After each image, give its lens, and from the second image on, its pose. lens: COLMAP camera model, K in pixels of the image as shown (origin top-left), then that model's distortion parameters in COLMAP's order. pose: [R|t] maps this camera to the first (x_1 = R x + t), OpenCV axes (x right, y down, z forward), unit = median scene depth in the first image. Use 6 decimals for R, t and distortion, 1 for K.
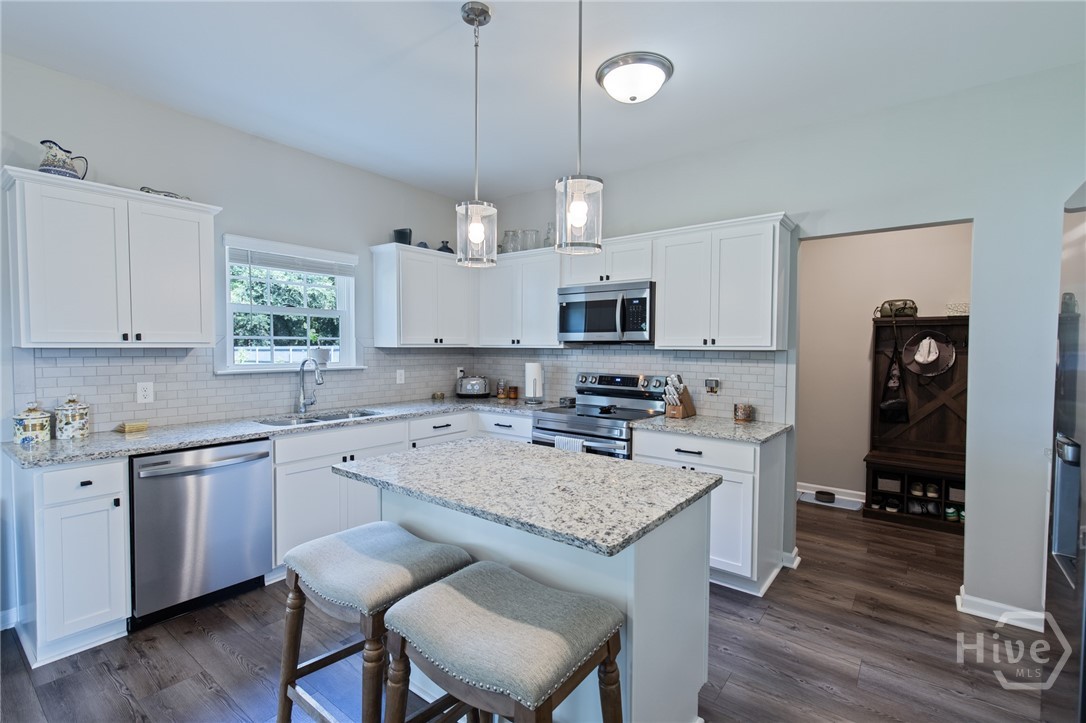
lens RADIAL K [[511.4, 0, 533.4], [0, 511.4, 363.8], [0, 0, 1]] dist [0.002613, 0.000038]
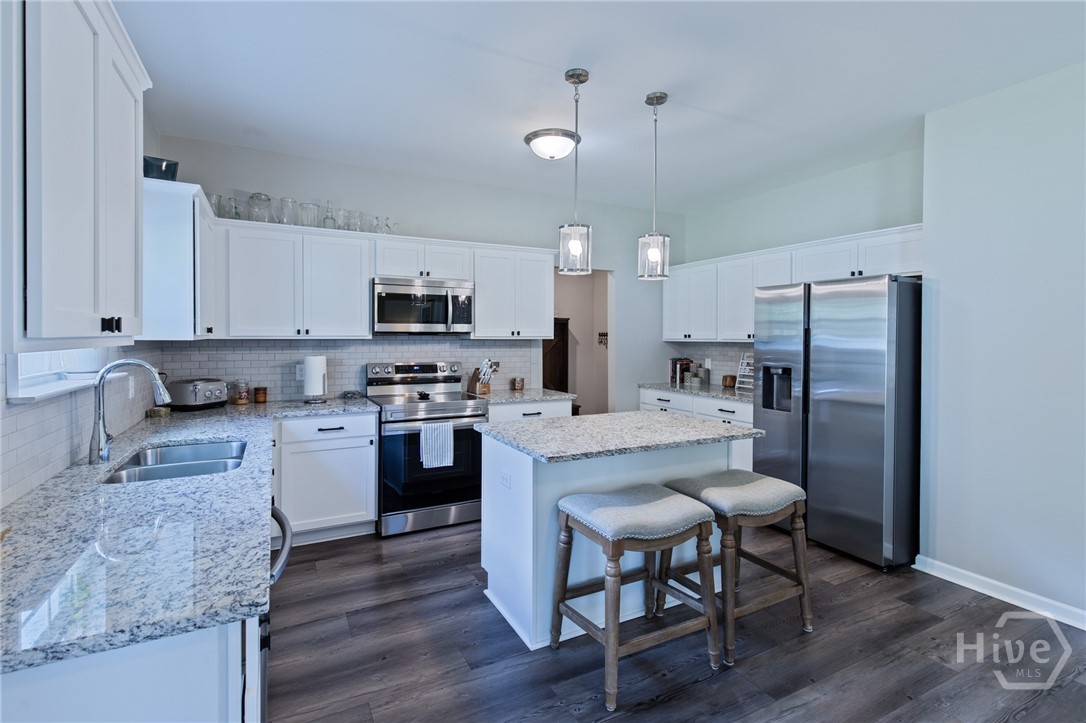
lens RADIAL K [[511.4, 0, 545.1], [0, 511.4, 337.1], [0, 0, 1]] dist [0.002613, 0.000038]
pose [[0.394765, -0.005514, 0.918766, -0.723953], [0.032035, 0.999457, -0.007767, -0.016624], [-0.918223, 0.032499, 0.394727, 0.326152]]
